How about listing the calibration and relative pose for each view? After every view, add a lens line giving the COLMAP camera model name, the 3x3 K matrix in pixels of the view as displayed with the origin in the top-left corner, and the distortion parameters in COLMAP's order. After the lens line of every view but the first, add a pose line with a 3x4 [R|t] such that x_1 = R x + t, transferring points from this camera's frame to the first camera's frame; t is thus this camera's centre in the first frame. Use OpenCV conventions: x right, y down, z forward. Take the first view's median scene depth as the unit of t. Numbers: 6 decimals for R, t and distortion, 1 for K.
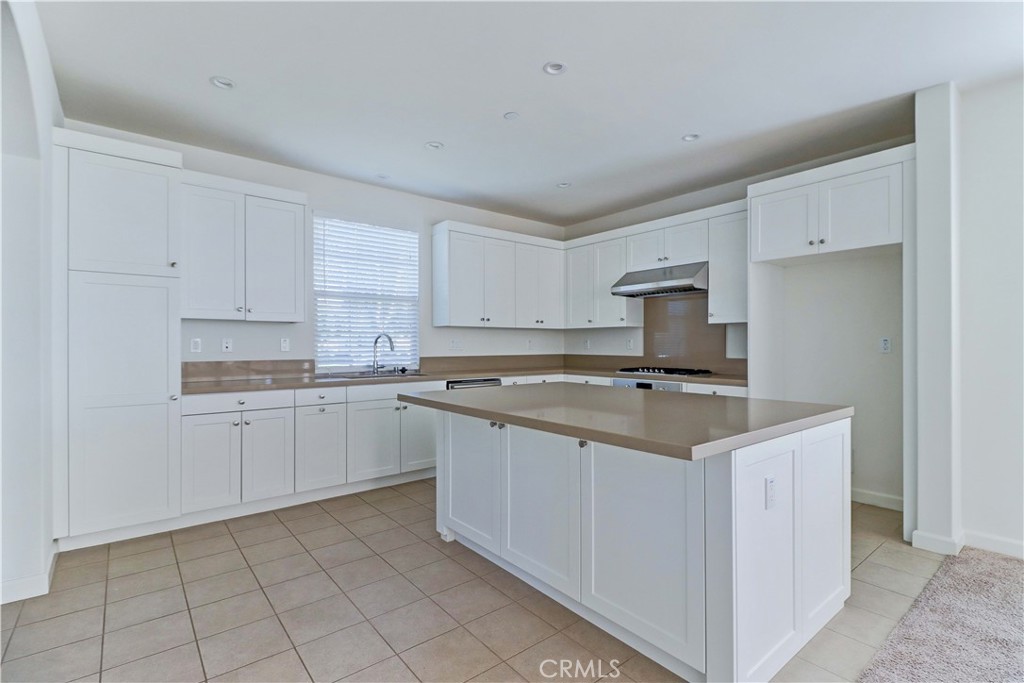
lens RADIAL K [[478.6, 0, 514.9], [0, 478.6, 343.6], [0, 0, 1]] dist [0.011401, -0.004998]
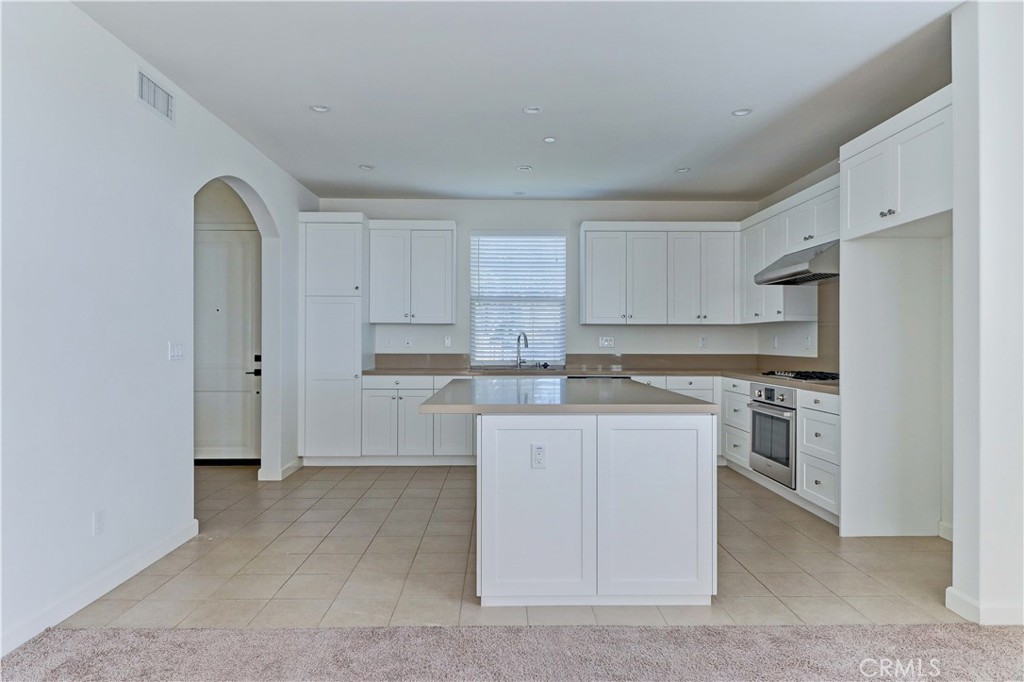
lens RADIAL K [[597.4, 0, 513.0], [0, 597.4, 341.9], [0, 0, 1]] dist [0.016510, 0.001849]
pose [[0.788027, 0.003676, -0.615630, 0.560975], [-0.002872, 0.999993, 0.002294, -0.000670], [0.615634, -0.000040, 0.788032, -0.117353]]
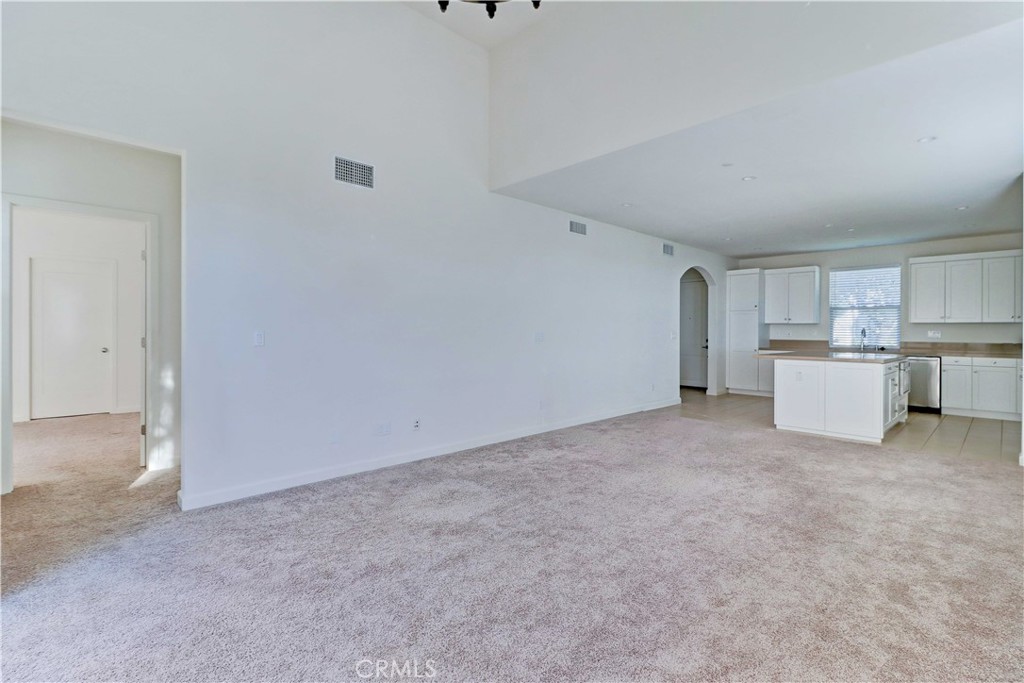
lens RADIAL K [[478.6, 0, 520.1], [0, 478.6, 334.0], [0, 0, 1]] dist [0.011401, -0.004998]
pose [[0.092672, 0.010101, -0.995645, 1.446607], [-0.003322, 0.999946, 0.009836, -0.010707], [0.995691, 0.002396, 0.092701, -0.502677]]
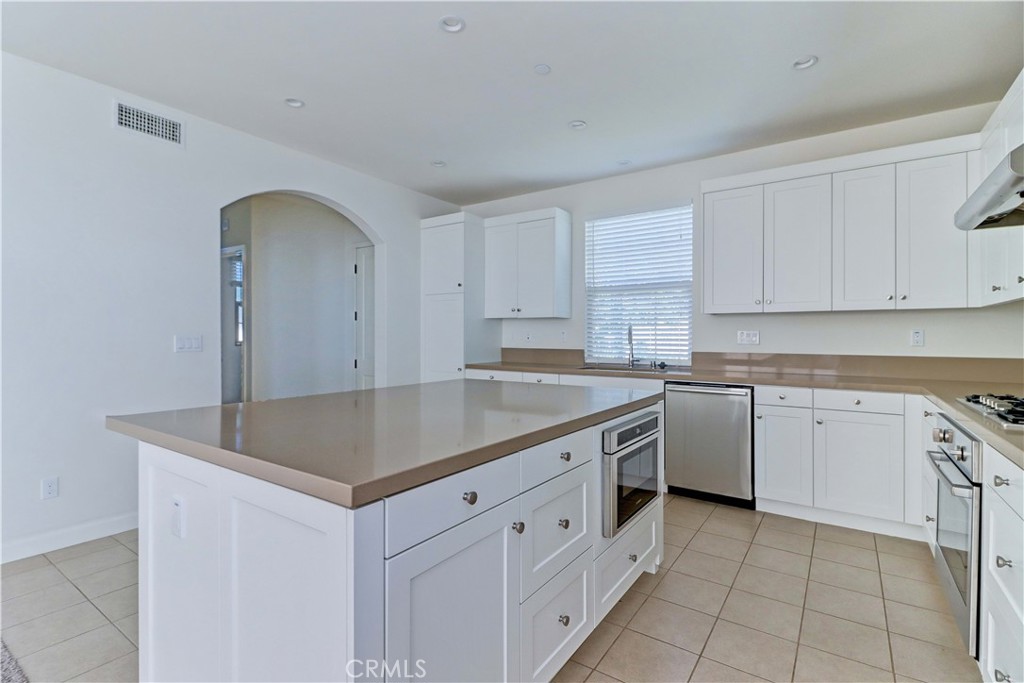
lens RADIAL K [[478.6, 0, 520.9], [0, 478.6, 336.2], [0, 0, 1]] dist [0.011401, -0.004998]
pose [[0.284230, 0.003209, -0.958751, 0.568546], [-0.002284, 0.999994, 0.002670, -0.001055], [0.958753, 0.001431, 0.284236, 0.507167]]
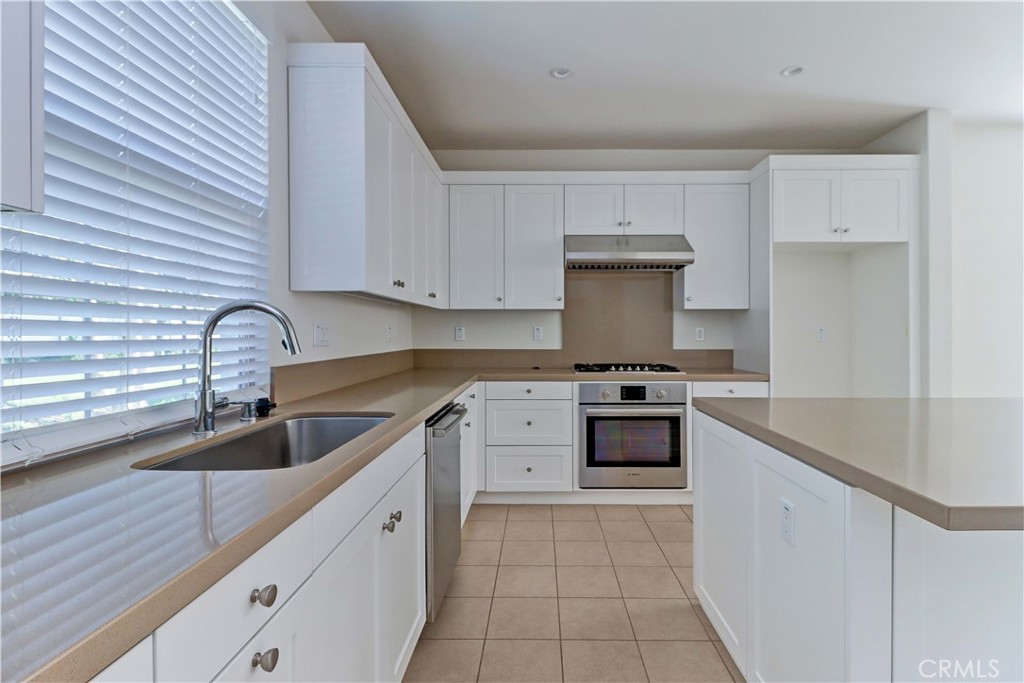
lens RADIAL K [[478.6, 0, 540.5], [0, 478.6, 335.2], [0, 0, 1]] dist [0.011401, -0.004998]
pose [[0.632932, -0.003646, 0.774198, -0.389882], [-0.000569, 0.999986, 0.005174, -0.000058], [-0.774207, -0.003715, 0.632922, 0.631425]]
